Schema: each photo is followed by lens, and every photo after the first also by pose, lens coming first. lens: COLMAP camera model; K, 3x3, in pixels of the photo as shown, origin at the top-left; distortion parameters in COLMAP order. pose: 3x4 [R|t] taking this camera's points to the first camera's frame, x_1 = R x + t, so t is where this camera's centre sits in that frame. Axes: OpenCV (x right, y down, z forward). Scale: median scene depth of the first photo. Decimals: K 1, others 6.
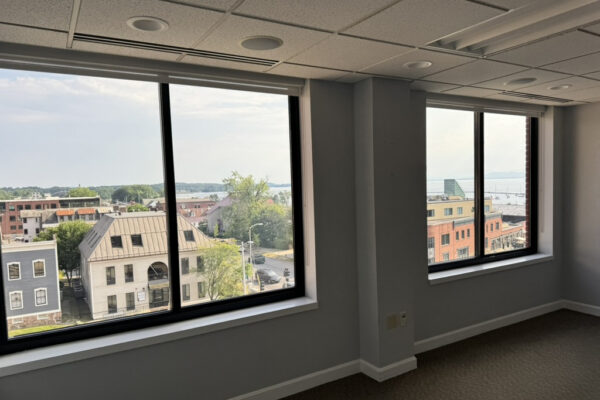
lens RADIAL K [[427.1, 0, 306.0], [0, 427.1, 216.5], [0, 0, 1]] dist [0.045486, -0.033450]
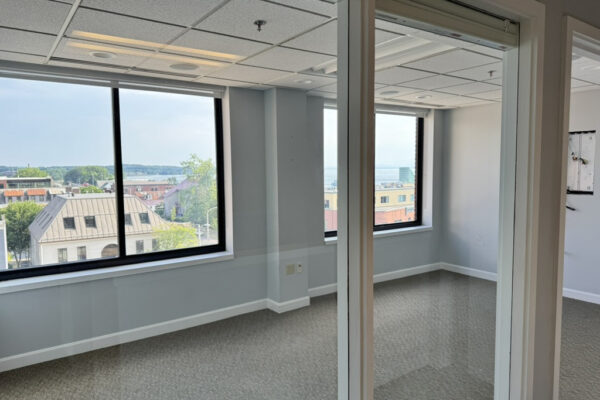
lens RADIAL K [[427.1, 0, 299.7], [0, 427.1, 206.4], [0, 0, 1]] dist [0.045486, -0.033450]
pose [[0.996923, 0.013661, 0.077189, 0.053652], [-0.014474, 0.999845, 0.009992, 0.014462], [-0.077041, -0.011079, 0.996966, -0.144145]]
